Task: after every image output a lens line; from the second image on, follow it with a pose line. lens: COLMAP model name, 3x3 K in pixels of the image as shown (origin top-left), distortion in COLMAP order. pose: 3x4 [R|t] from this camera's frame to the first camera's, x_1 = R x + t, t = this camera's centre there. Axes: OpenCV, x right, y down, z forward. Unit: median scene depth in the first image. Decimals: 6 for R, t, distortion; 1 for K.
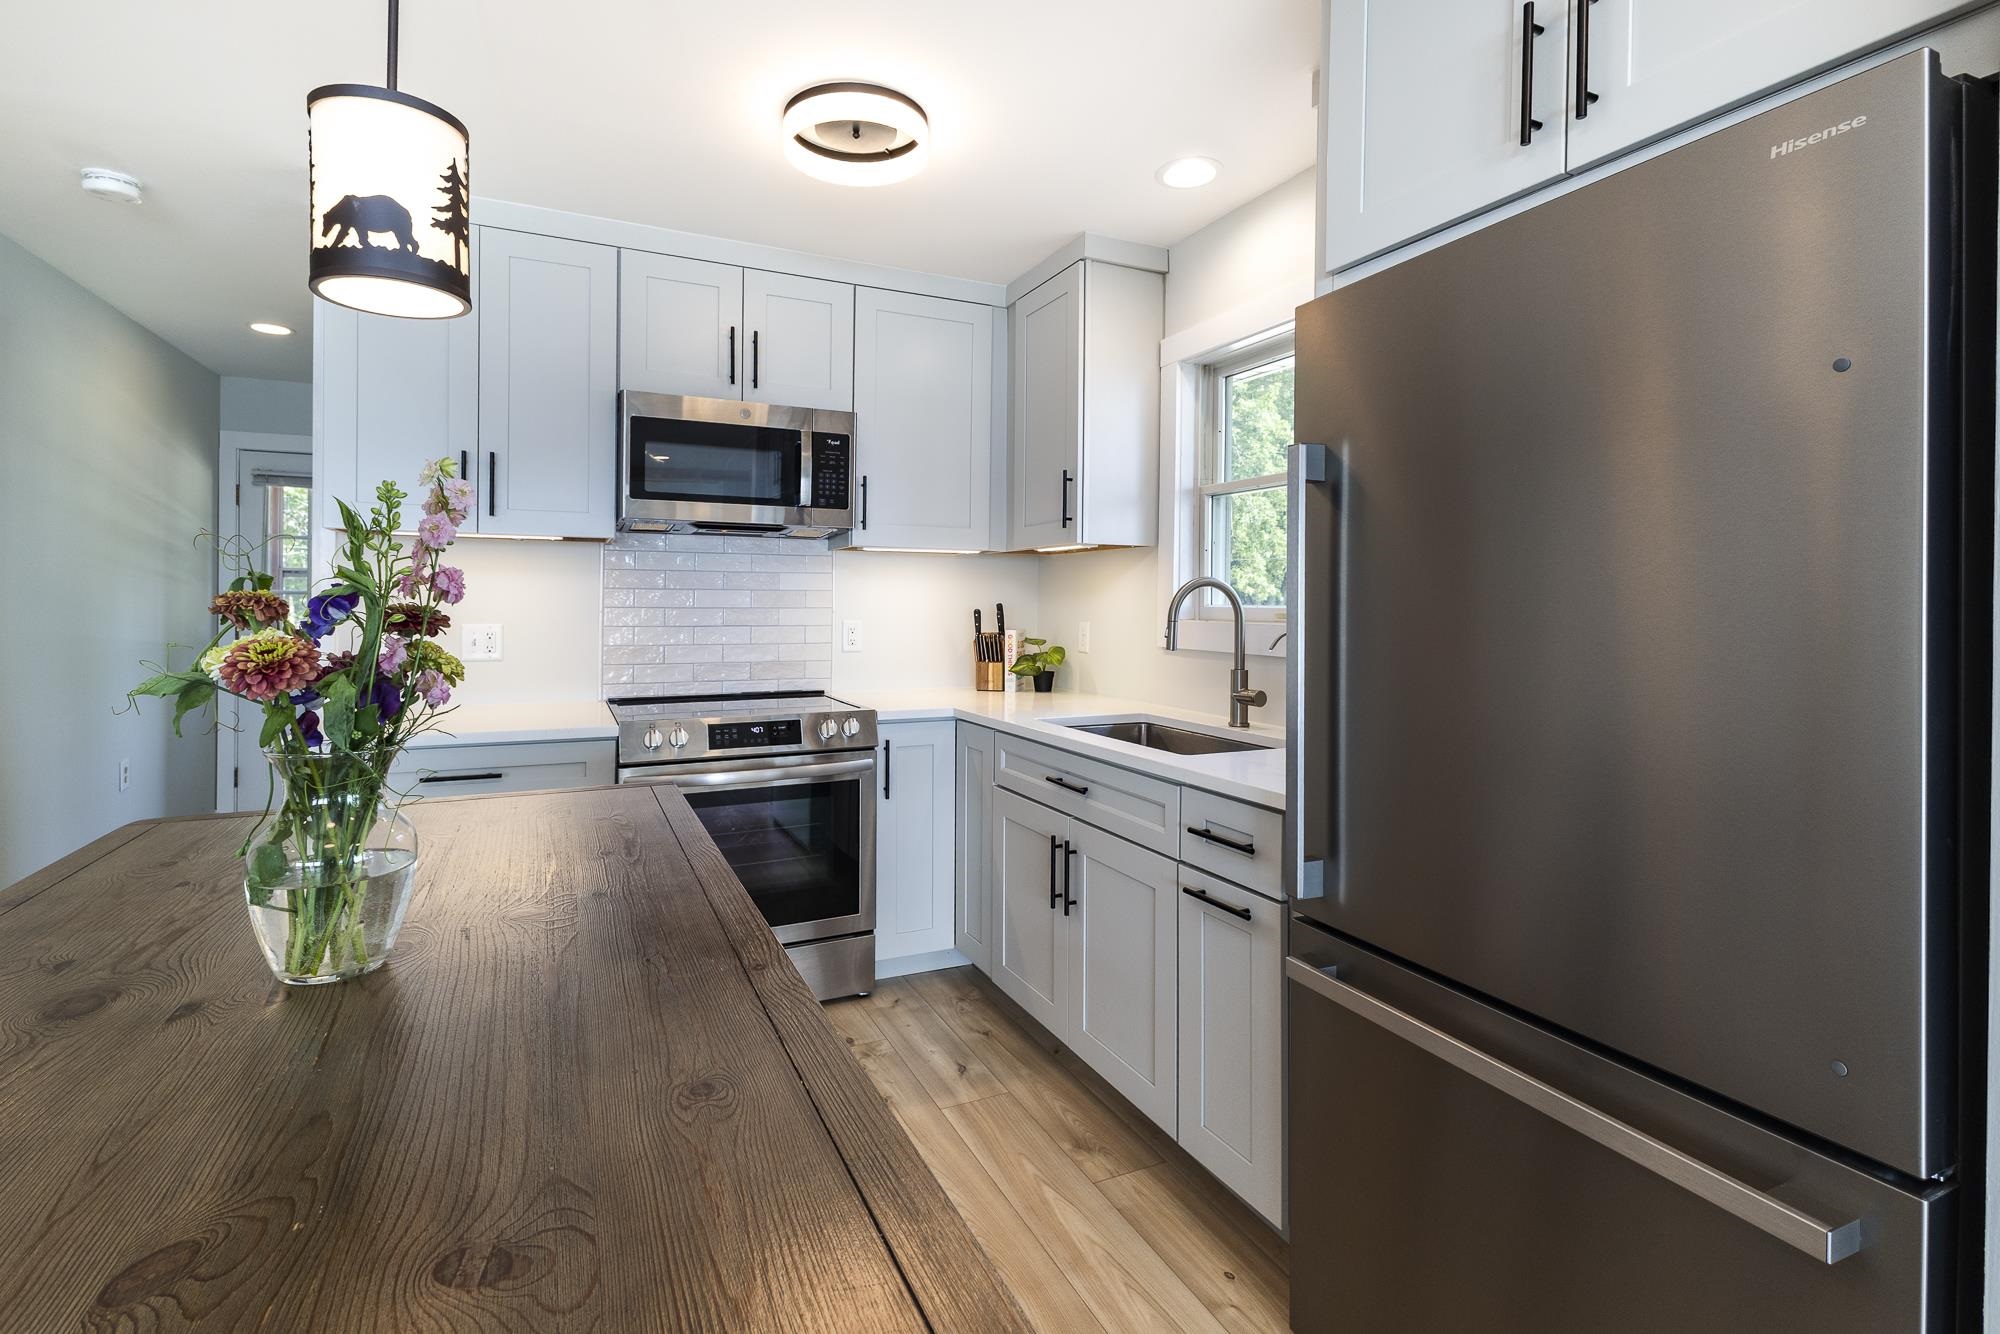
lens RADIAL K [[925.0, 0, 982.9], [0, 925.0, 600.8], [0, 0, 1]] dist [0.005627, -0.000044]
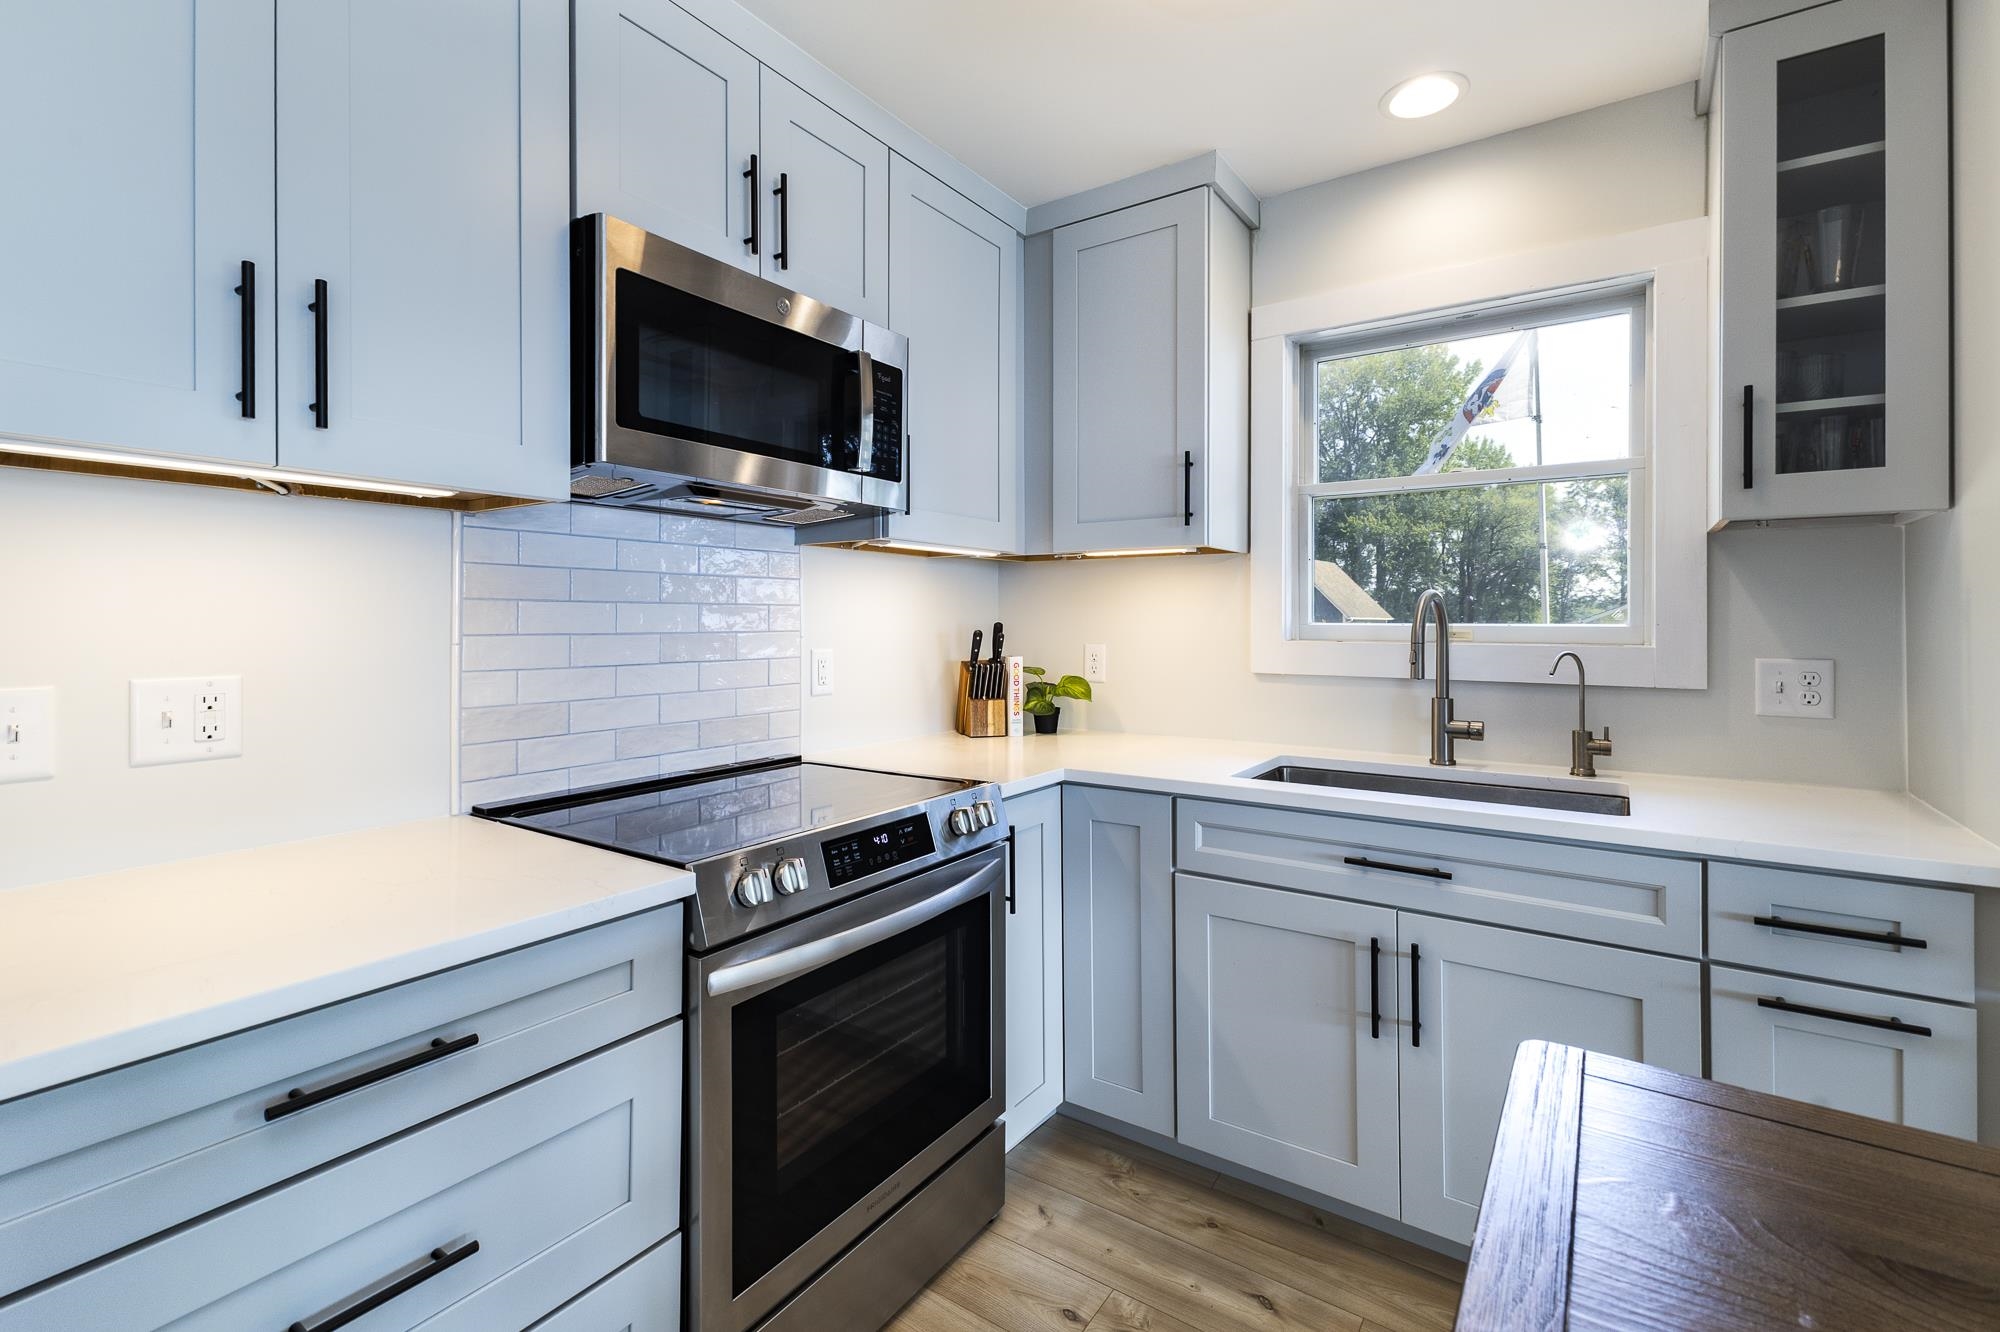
lens RADIAL K [[886.5, 0, 1011.1], [0, 886.5, 618.7], [0, 0, 1]] dist [0.009376, -0.000295]
pose [[0.856604, -0.004975, 0.515950, -0.439495], [0.004201, 0.999988, 0.002668, -0.002699], [-0.515957, -0.000118, 0.856615, 0.447639]]
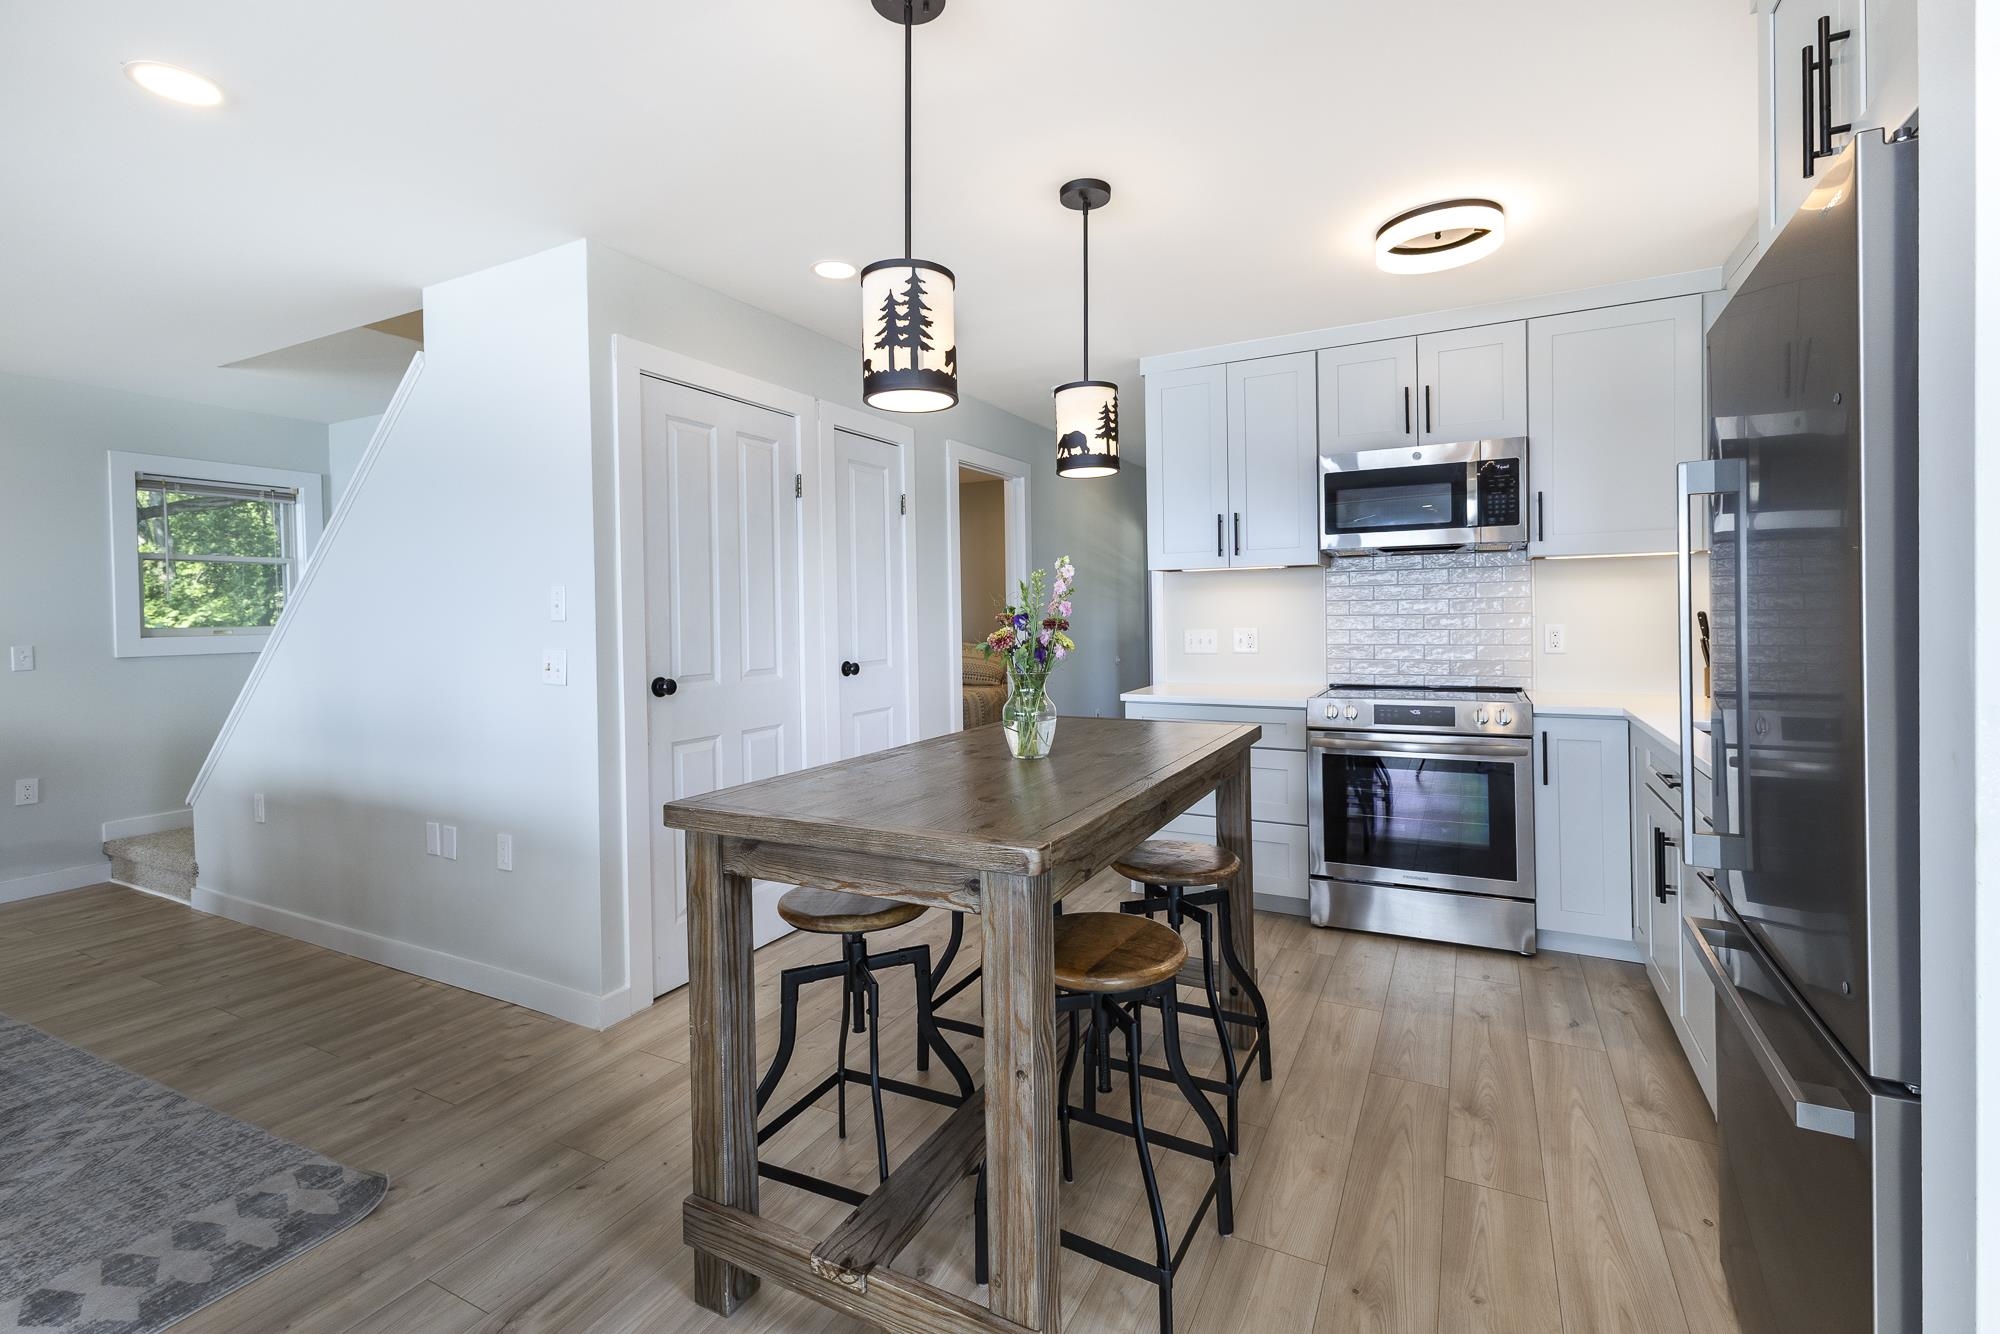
lens RADIAL K [[893.8, 0, 996.1], [0, 893.8, 617.7], [0, 0, 1]] dist [0.017420, -0.005989]
pose [[0.601756, -0.013217, -0.798571, 0.364333], [0.020934, 0.999781, -0.000772, 0.001289], [0.798406, -0.016253, 0.601900, -0.170379]]
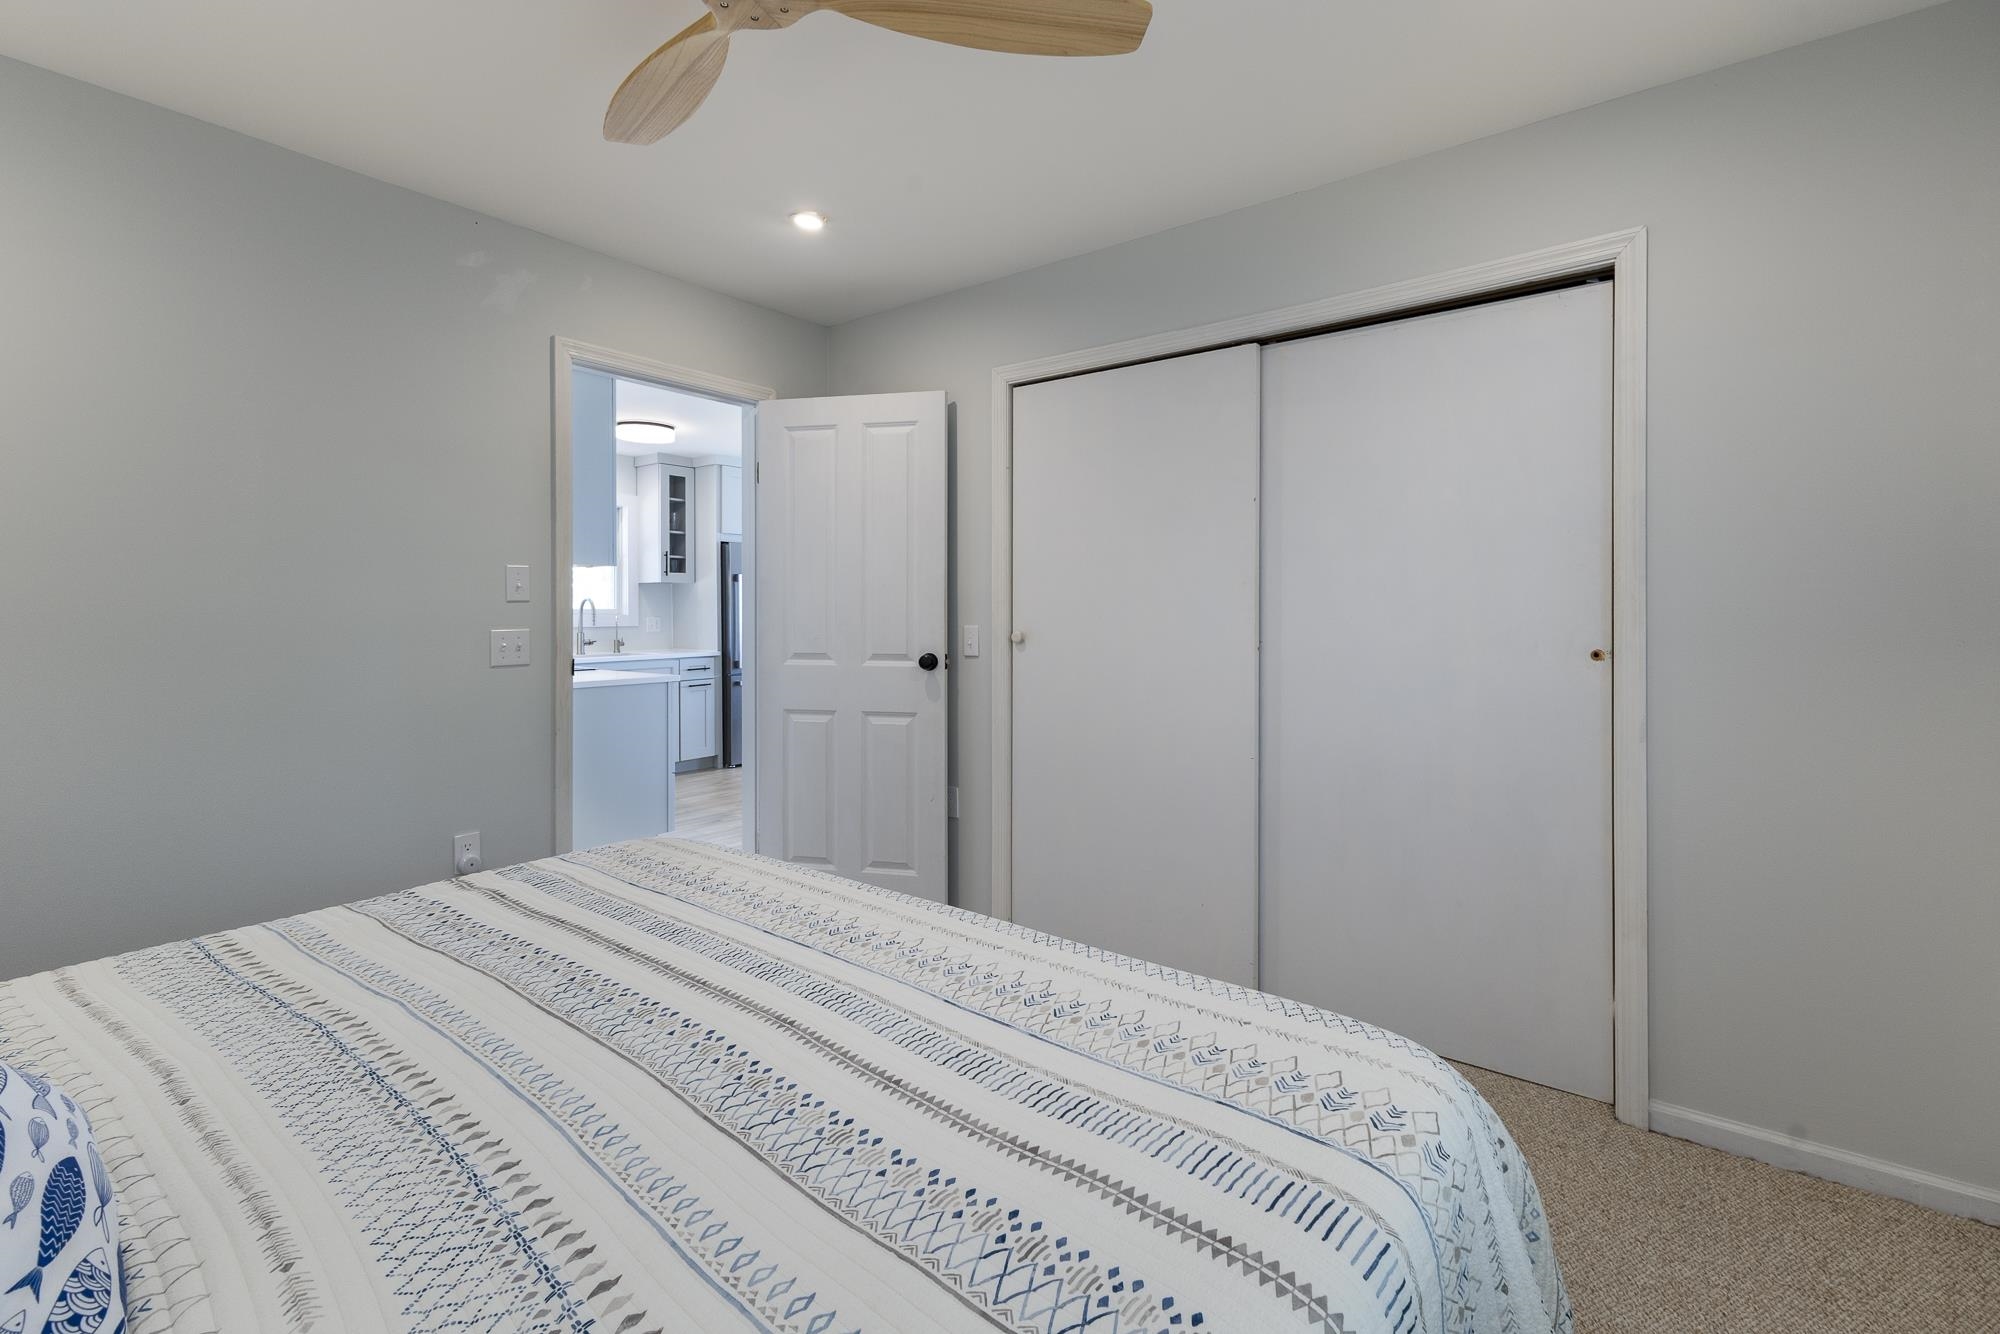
lens RADIAL K [[875.4, 0, 999.3], [0, 875.4, 619.1], [0, 0, 1]] dist [0.008583, -0.000209]
pose [[-0.446243, -0.011485, 0.894838, -2.205795], [-0.001178, 0.999924, 0.012246, 0.004427], [-0.894911, 0.004410, -0.446223, 0.934749]]
